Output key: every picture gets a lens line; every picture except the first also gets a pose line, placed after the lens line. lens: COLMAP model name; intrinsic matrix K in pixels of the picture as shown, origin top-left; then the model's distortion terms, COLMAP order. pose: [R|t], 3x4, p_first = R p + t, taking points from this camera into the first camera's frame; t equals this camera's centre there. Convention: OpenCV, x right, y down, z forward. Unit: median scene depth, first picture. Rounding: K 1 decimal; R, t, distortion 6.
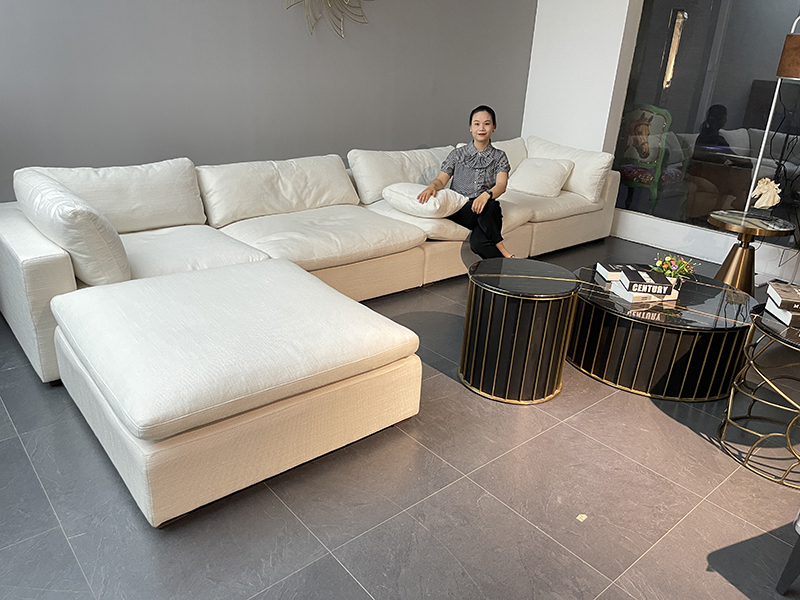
lens RADIAL K [[600.4, 0, 398.3], [0, 600.4, 300.8], [0, 0, 1]] dist [0.046824, -0.004849]
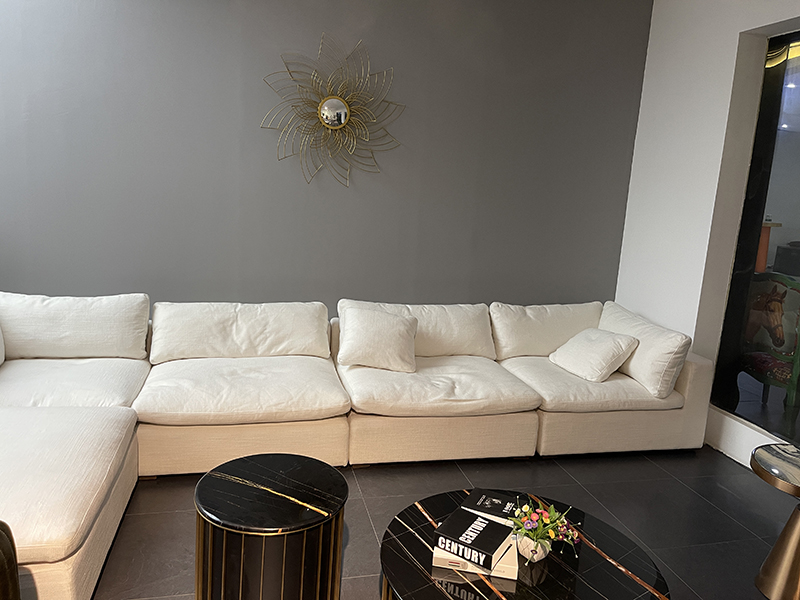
lens RADIAL K [[600.4, 0, 399.4], [0, 600.4, 298.0], [0, 0, 1]] dist [0.046824, -0.004849]
pose [[0.893677, 0.083294, -0.440912, 0.446350], [-0.183133, 0.964762, -0.188933, -0.104204], [0.409638, 0.249591, 0.877440, 0.253836]]
